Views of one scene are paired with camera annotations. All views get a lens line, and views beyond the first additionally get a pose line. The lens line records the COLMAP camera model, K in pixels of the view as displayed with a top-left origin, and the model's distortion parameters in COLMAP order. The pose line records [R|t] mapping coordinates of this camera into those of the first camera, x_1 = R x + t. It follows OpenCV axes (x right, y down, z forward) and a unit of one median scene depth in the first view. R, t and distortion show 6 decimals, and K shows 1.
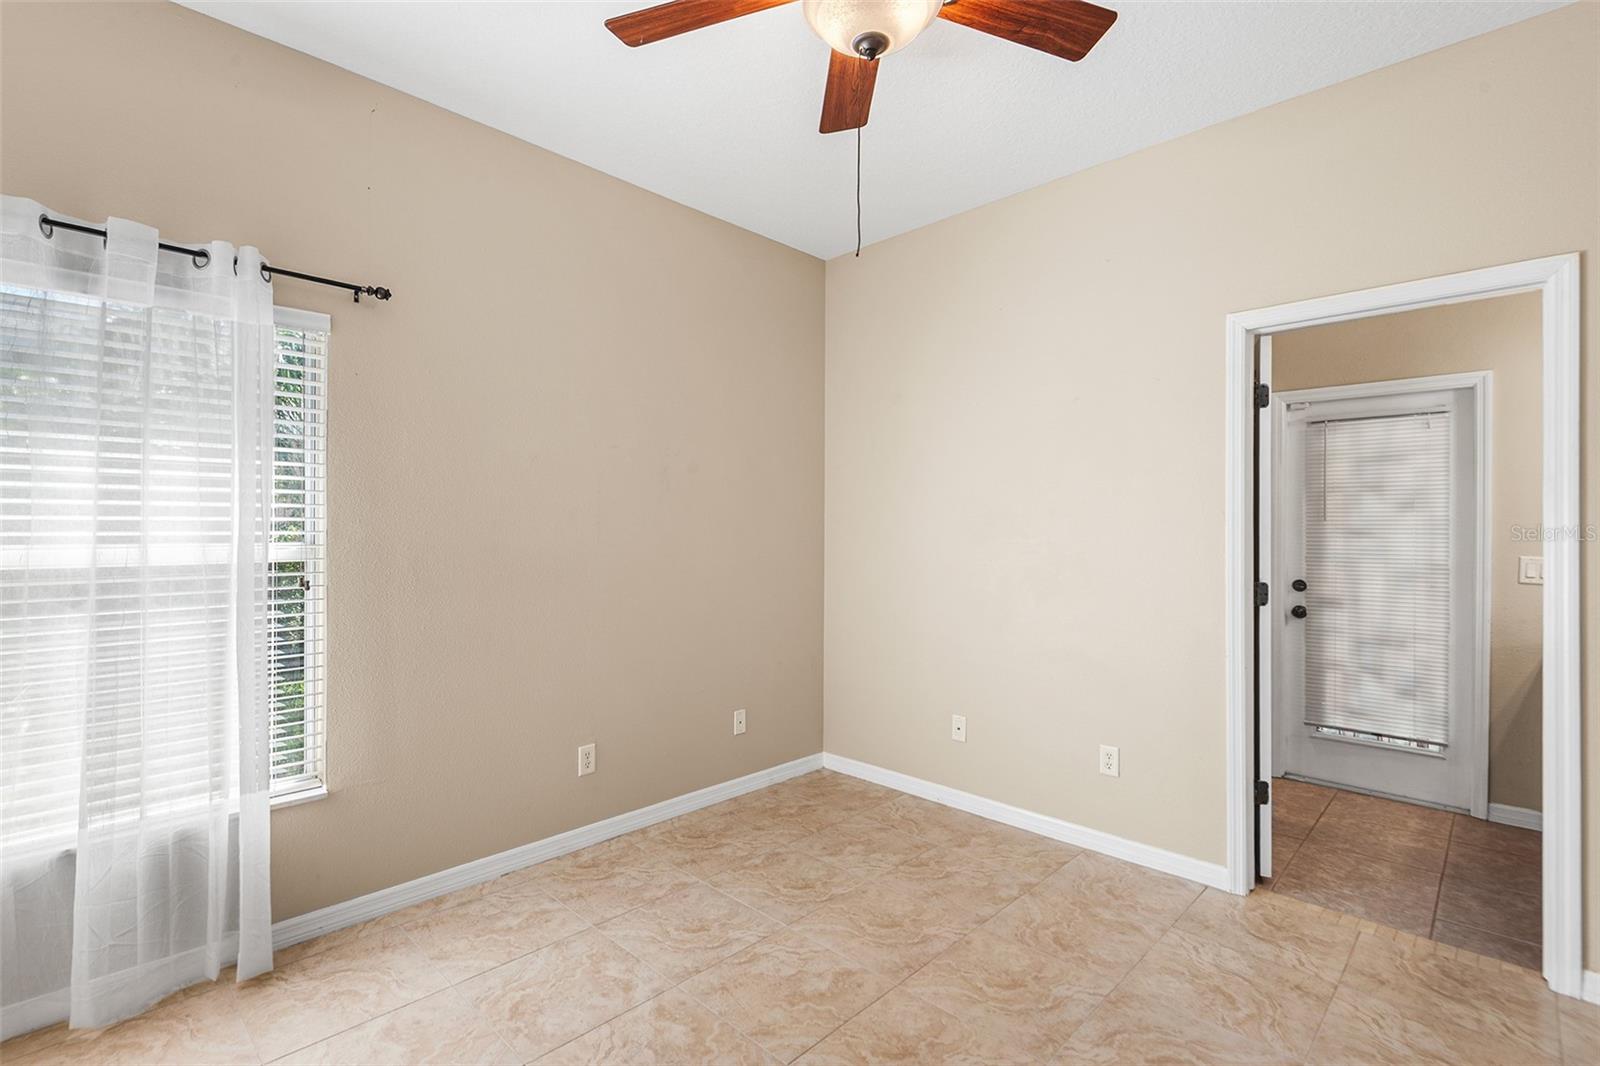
lens RADIAL K [[738.6, 0, 795.6], [0, 738.6, 531.6], [0, 0, 1]] dist [0.029722, -0.014494]
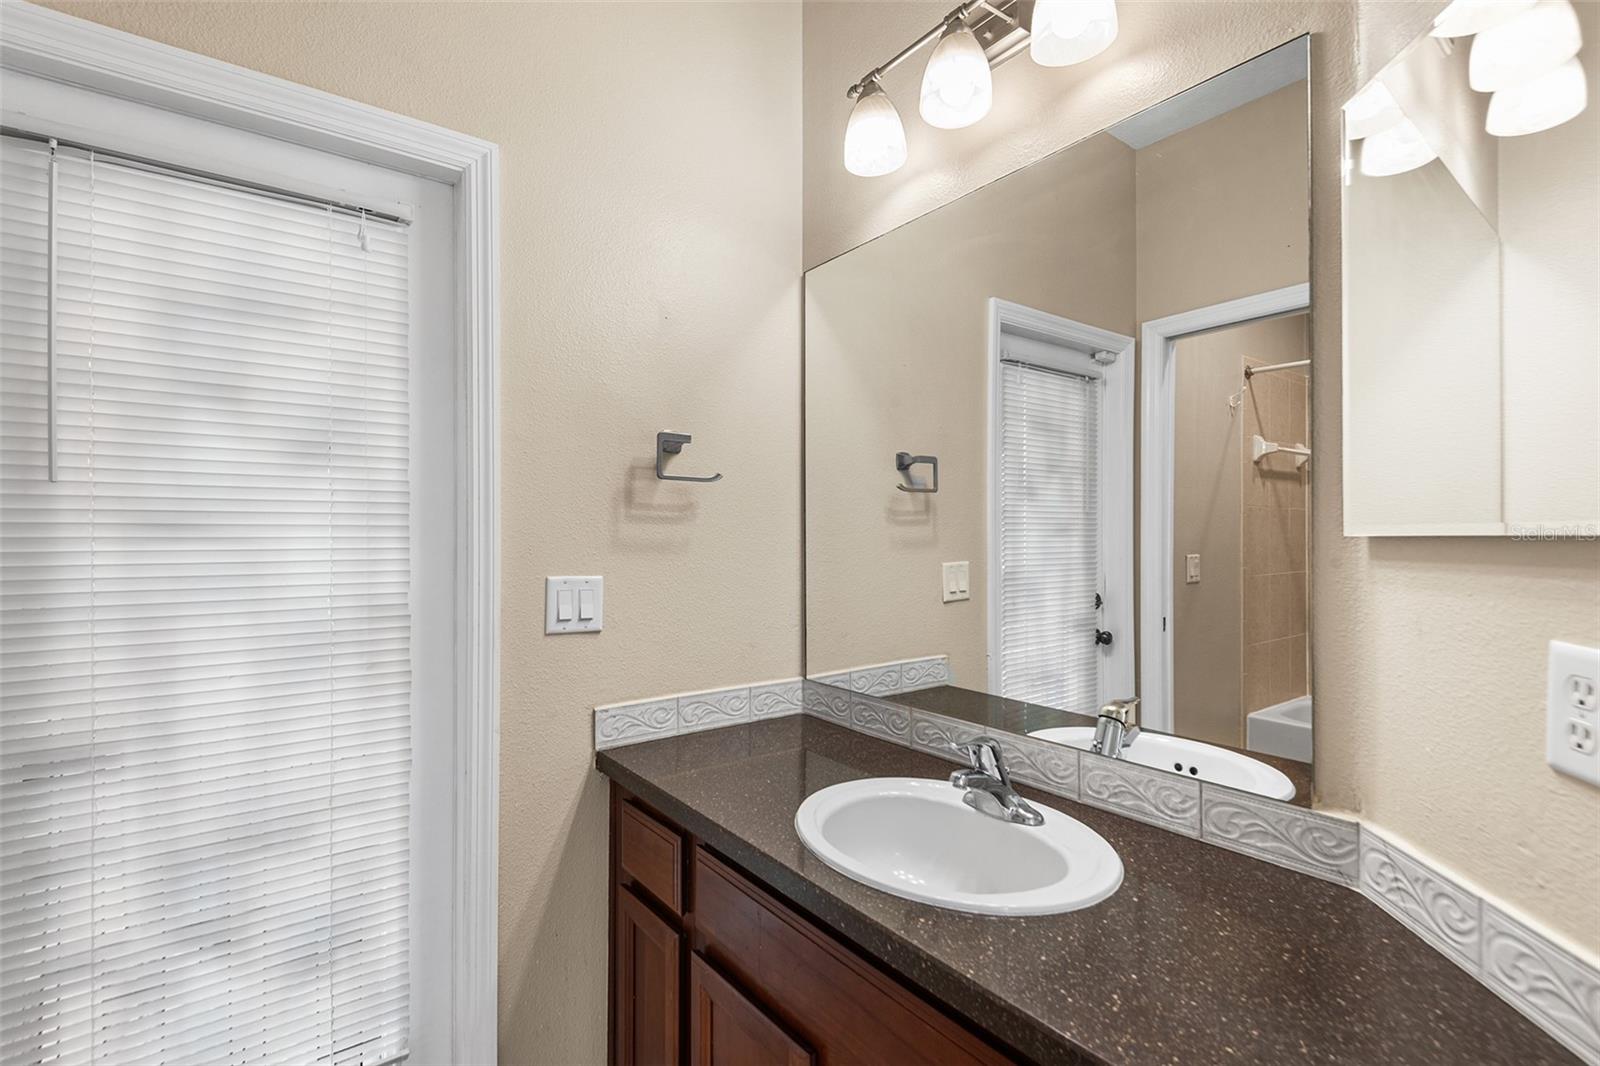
lens RADIAL K [[738.6, 0, 795.6], [0, 738.6, 531.6], [0, 0, 1]] dist [0.029722, -0.014494]
pose [[0.151451, -0.001700, 0.988463, 0.496481], [0.003591, 0.999993, 0.001169, 0.005412], [-0.988458, 0.003373, 0.151456, 0.716054]]
